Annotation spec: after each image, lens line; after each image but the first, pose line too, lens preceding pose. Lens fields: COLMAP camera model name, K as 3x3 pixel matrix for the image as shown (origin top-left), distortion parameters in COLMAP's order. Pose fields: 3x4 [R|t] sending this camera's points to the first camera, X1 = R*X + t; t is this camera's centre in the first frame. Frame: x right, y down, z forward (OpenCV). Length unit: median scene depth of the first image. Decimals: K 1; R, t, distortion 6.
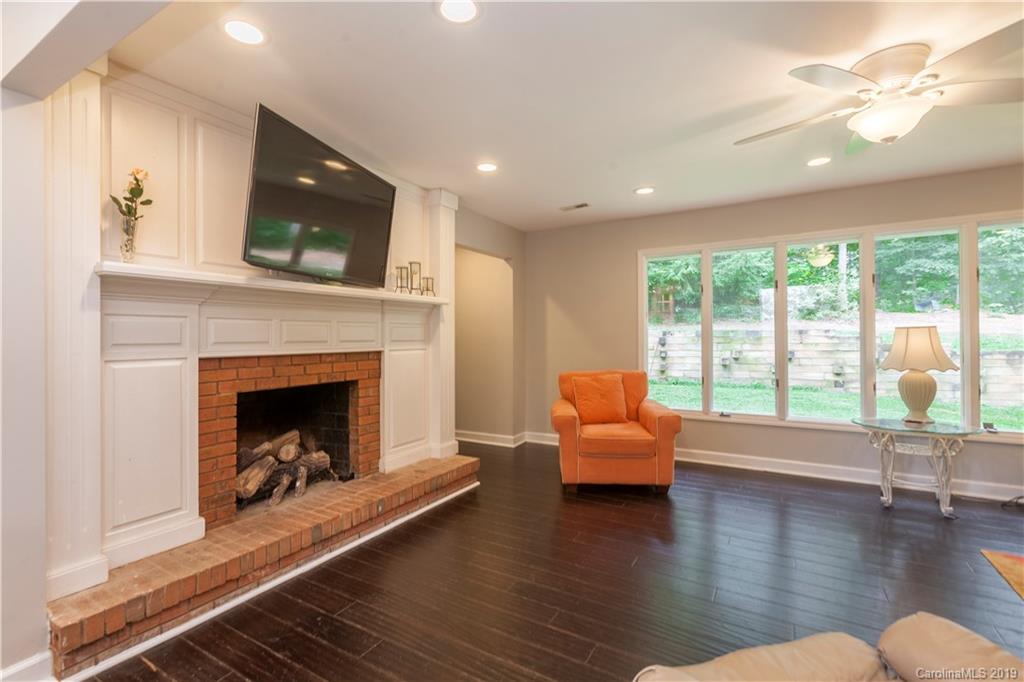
lens RADIAL K [[464.2, 0, 506.7], [0, 464.2, 333.7], [0, 0, 1]] dist [-0.002631, -0.000892]
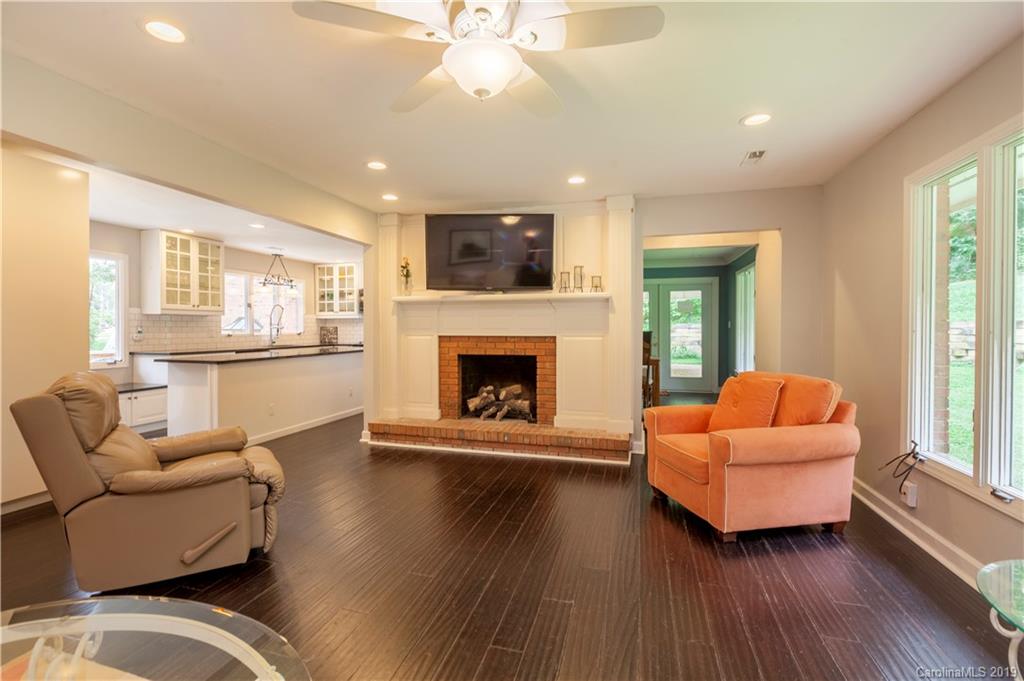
lens RADIAL K [[464.2, 0, 501.4], [0, 464.2, 330.5], [0, 0, 1]] dist [-0.002631, -0.000892]
pose [[0.251510, 0.010446, -0.967798, 1.008226], [0.004797, 0.999916, 0.012039, 0.002960], [0.967843, -0.007671, 0.251439, 0.508573]]
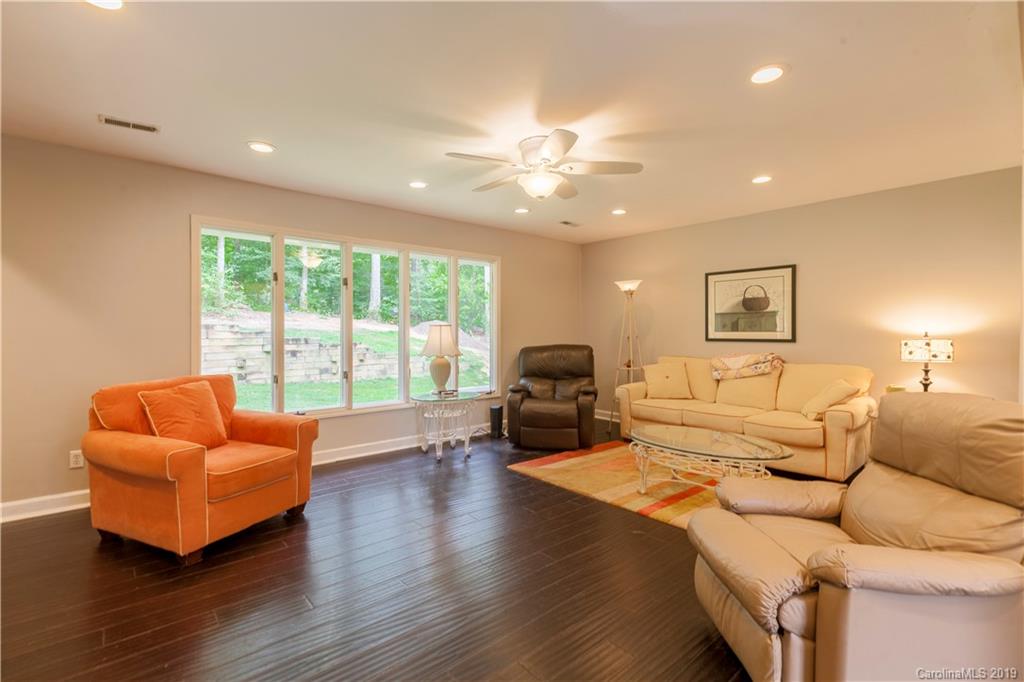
lens RADIAL K [[464.2, 0, 507.5], [0, 464.2, 335.5], [0, 0, 1]] dist [-0.002631, -0.000892]
pose [[0.319605, 0.000781, 0.947551, -0.371944], [-0.013693, 0.999899, 0.003794, 0.010068], [-0.947452, -0.014187, 0.319584, 0.383623]]
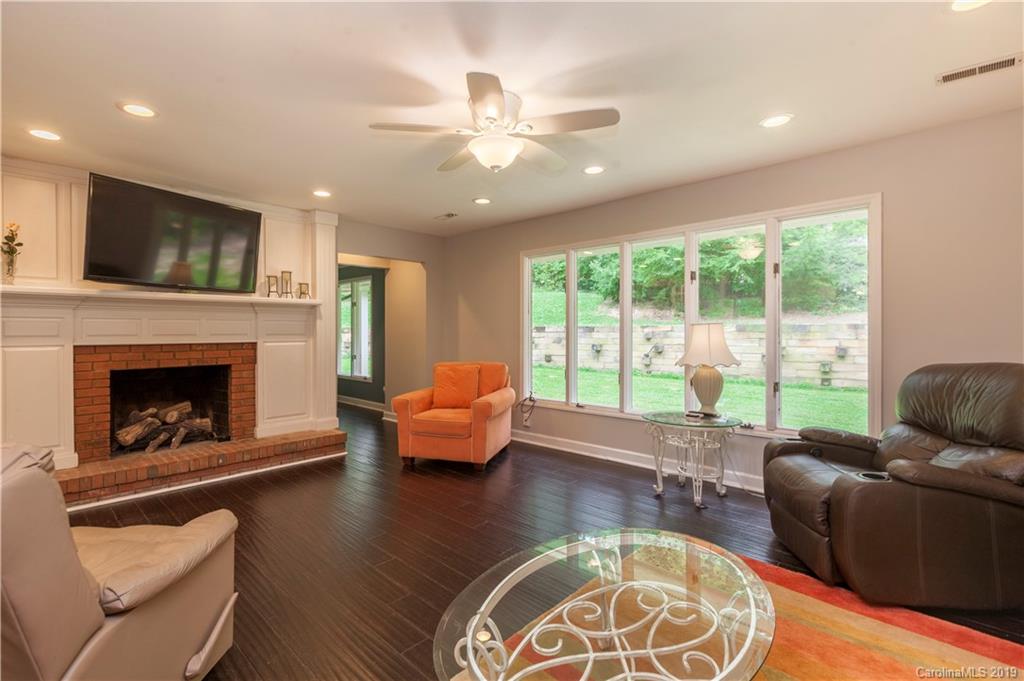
lens RADIAL K [[464.2, 0, 504.9], [0, 464.2, 334.5], [0, 0, 1]] dist [-0.002631, -0.000892]
pose [[0.974796, 0.003274, -0.223076, 0.685105], [-0.000213, 0.999905, 0.013746, -0.002297], [0.223100, -0.013352, 0.974704, -0.088531]]
